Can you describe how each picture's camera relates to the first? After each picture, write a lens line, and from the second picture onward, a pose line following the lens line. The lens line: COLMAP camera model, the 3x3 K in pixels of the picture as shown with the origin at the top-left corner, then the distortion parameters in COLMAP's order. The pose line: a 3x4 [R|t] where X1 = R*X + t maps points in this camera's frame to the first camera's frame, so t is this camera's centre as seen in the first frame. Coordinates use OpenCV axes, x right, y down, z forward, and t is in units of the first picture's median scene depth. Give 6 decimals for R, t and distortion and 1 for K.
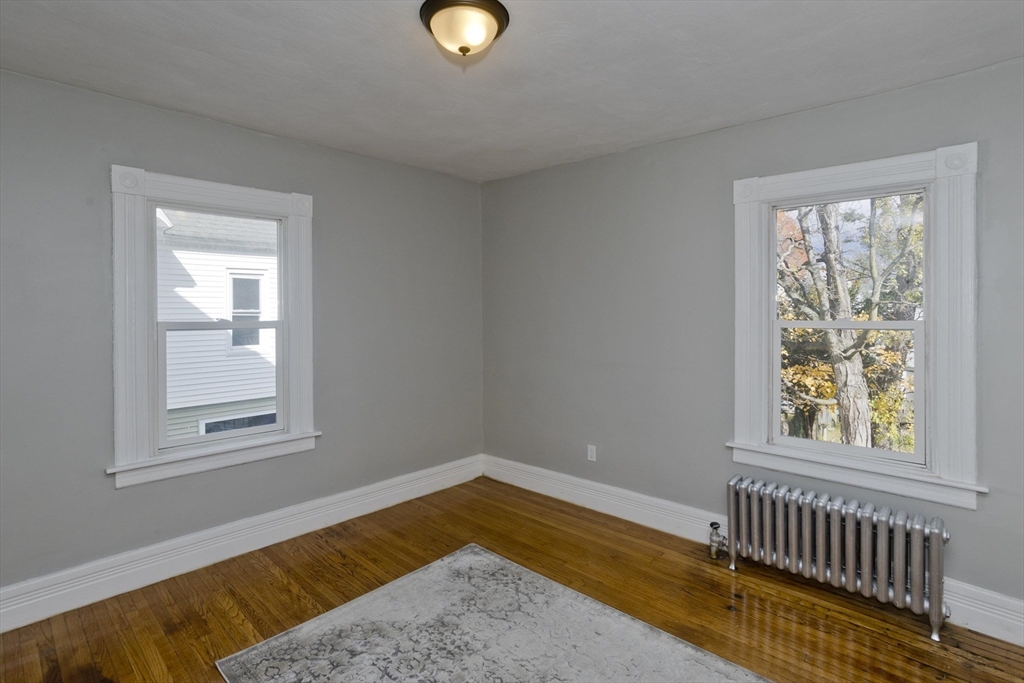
lens RADIAL K [[502.1, 0, 514.9], [0, 502.1, 320.8], [0, 0, 1]] dist [0.006227, 0.002126]
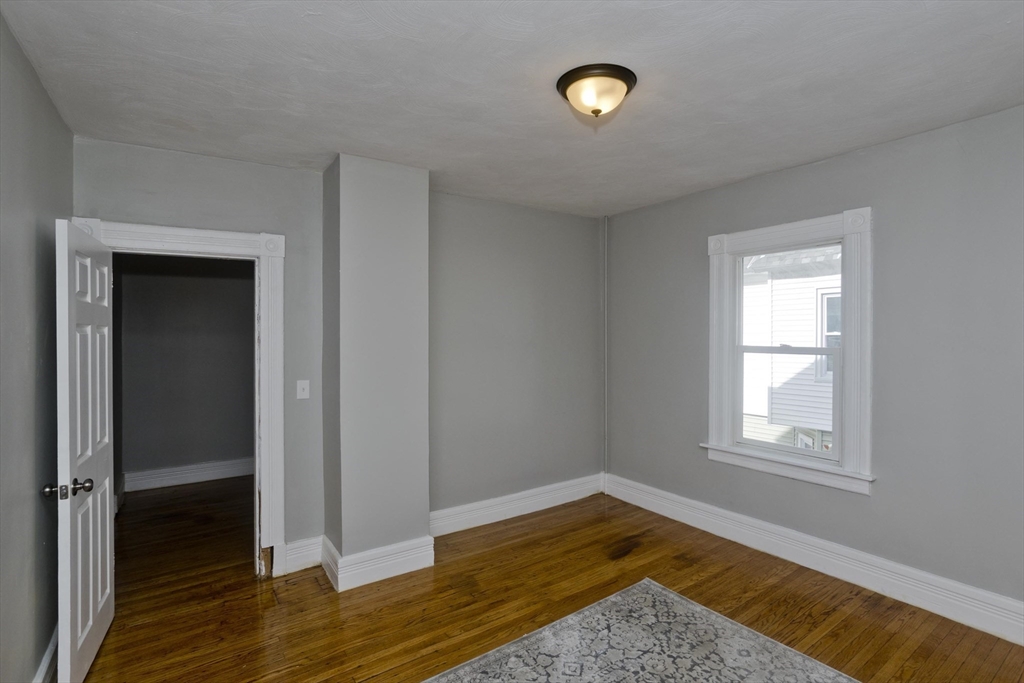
lens RADIAL K [[502.1, 0, 516.3], [0, 502.1, 343.2], [0, 0, 1]] dist [0.006227, 0.002126]
pose [[-0.201476, 0.015347, -0.979373, 0.709495], [-0.007057, 0.999829, 0.017119, -0.022254], [0.979468, 0.010360, -0.201333, 0.715213]]
